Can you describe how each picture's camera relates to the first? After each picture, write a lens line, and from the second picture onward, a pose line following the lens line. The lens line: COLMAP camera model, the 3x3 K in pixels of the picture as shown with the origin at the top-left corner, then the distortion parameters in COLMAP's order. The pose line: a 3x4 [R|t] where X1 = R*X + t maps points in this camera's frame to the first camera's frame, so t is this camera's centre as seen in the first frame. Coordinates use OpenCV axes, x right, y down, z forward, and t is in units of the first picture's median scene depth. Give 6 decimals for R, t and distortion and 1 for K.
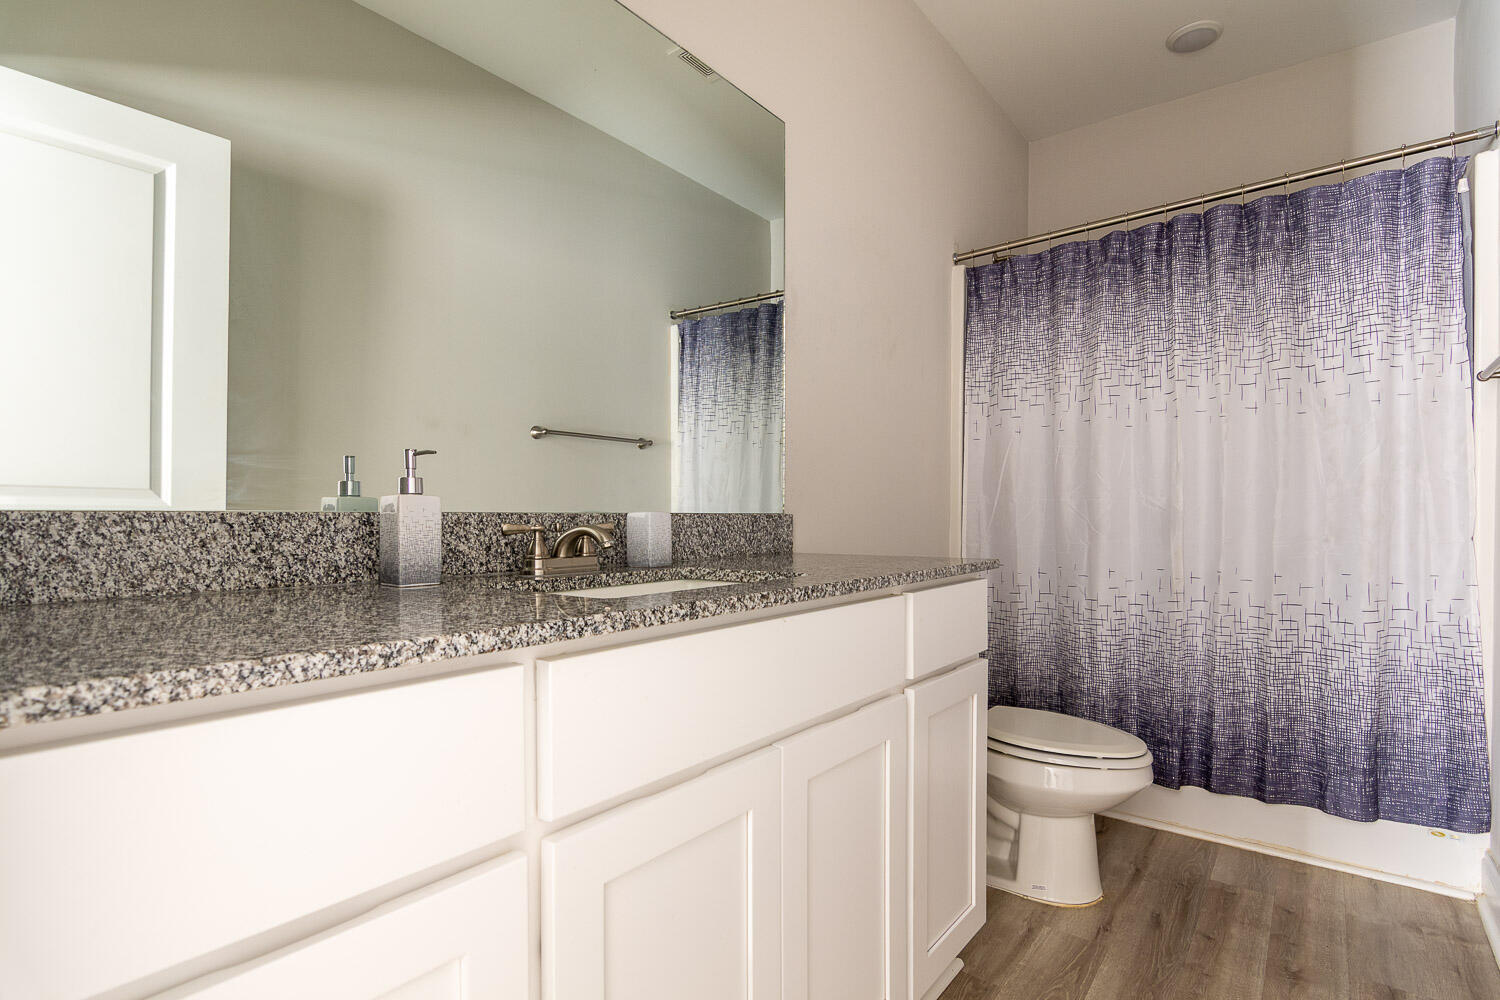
lens RADIAL K [[734.7, 0, 749.1], [0, 734.7, 508.7], [0, 0, 1]] dist [-0.008870, -0.004340]
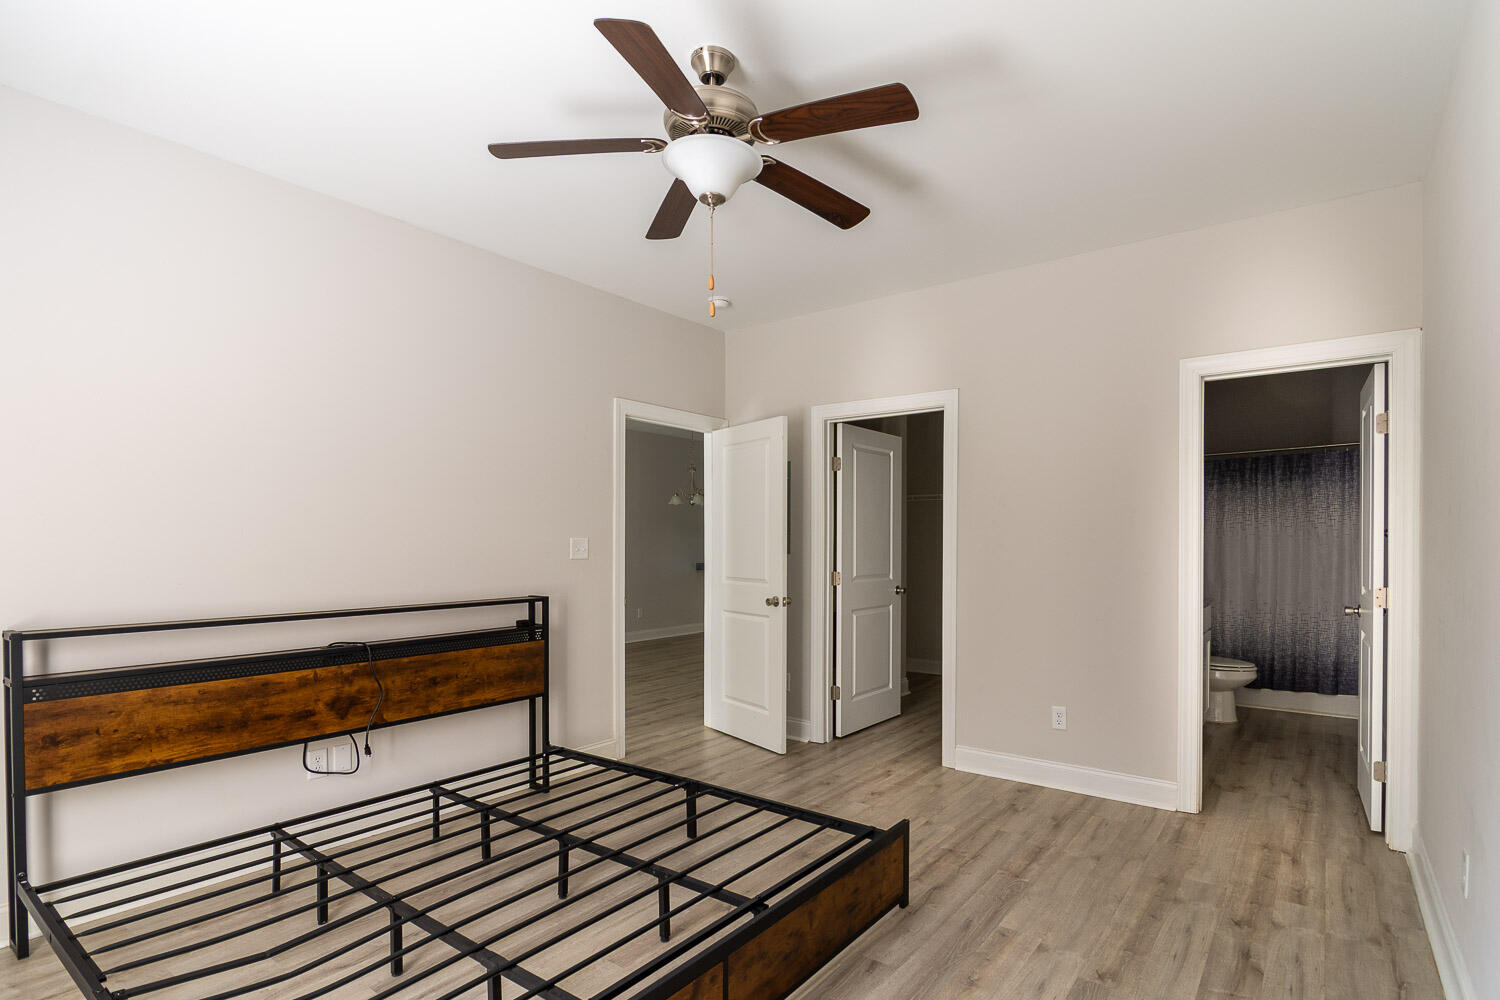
lens RADIAL K [[734.7, 0, 784.4], [0, 734.7, 536.1], [0, 0, 1]] dist [-0.008870, -0.004340]
pose [[0.999340, -0.008843, 0.035237, -1.167998], [0.008453, 0.999902, 0.011200, -0.185714], [-0.035333, -0.010895, 0.999316, -1.489477]]
